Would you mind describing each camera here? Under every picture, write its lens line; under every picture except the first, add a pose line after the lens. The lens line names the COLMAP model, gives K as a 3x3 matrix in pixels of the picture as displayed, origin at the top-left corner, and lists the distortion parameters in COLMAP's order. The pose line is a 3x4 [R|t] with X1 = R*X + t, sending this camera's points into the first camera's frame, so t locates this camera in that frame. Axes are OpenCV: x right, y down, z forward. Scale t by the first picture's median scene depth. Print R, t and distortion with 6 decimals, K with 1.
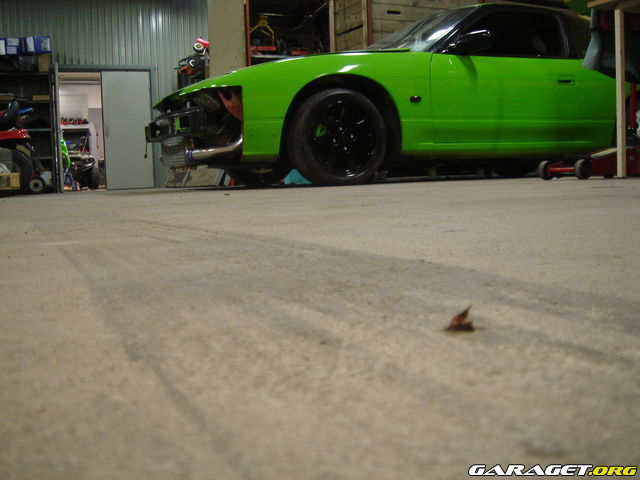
lens RADIAL K [[711.4, 0, 320.0], [0, 711.4, 240.0], [0, 0, 1]] dist [-0.177043, 0.143455]
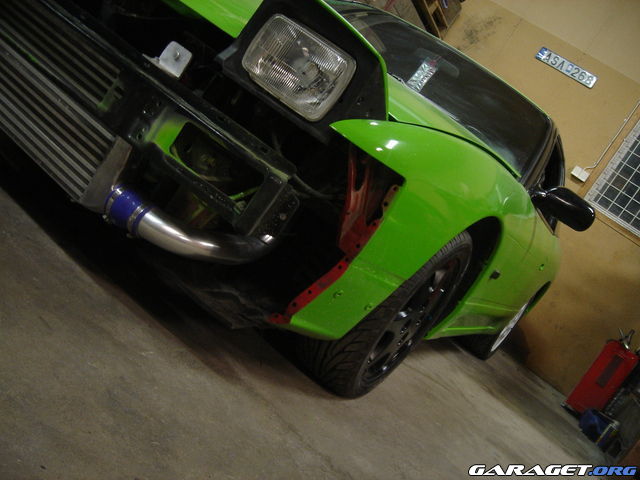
lens RADIAL K [[711.4, 0, 320.0], [0, 711.4, 240.0], [0, 0, 1]] dist [-0.177043, 0.143455]
pose [[0.614195, 0.369221, 0.697453, -0.342044], [-0.539611, 0.841388, 0.029777, -0.160651], [-0.575834, -0.394642, 0.716012, 0.673202]]
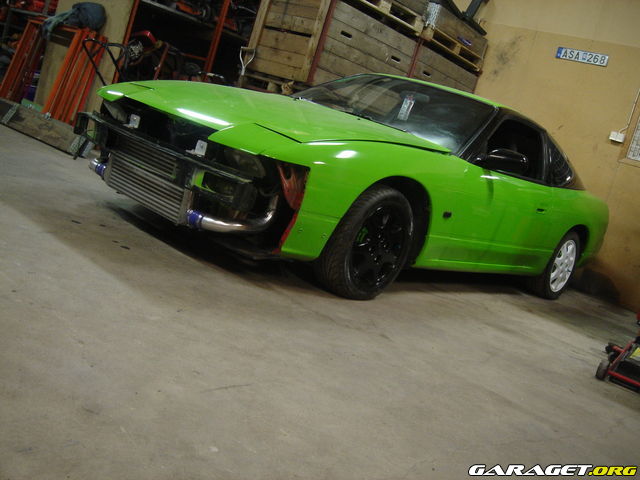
lens RADIAL K [[711.4, 0, 320.0], [0, 711.4, 240.0], [0, 0, 1]] dist [-0.177043, 0.143455]
pose [[0.861309, 0.225892, 0.455105, -0.389502], [-0.279410, 0.958711, 0.052940, -0.167425], [-0.424355, -0.172758, 0.888863, 0.265941]]
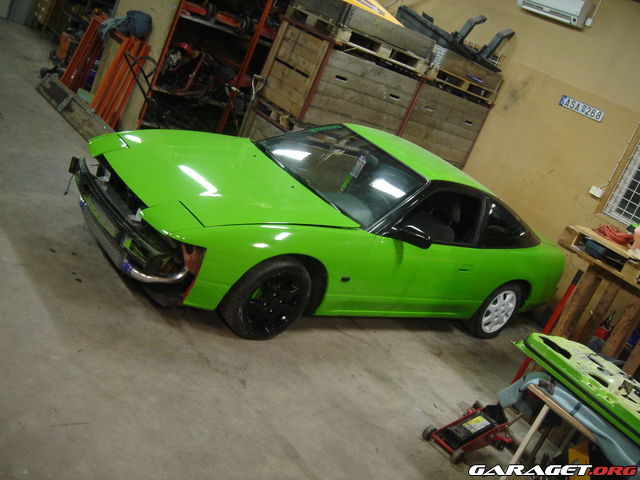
lens RADIAL K [[711.4, 0, 320.0], [0, 711.4, 240.0], [0, 0, 1]] dist [-0.177043, 0.143455]
pose [[0.881830, 0.312291, 0.353342, -0.295708], [-0.395233, 0.898172, 0.192555, -0.437636], [-0.257229, -0.309453, 0.915463, 0.029088]]
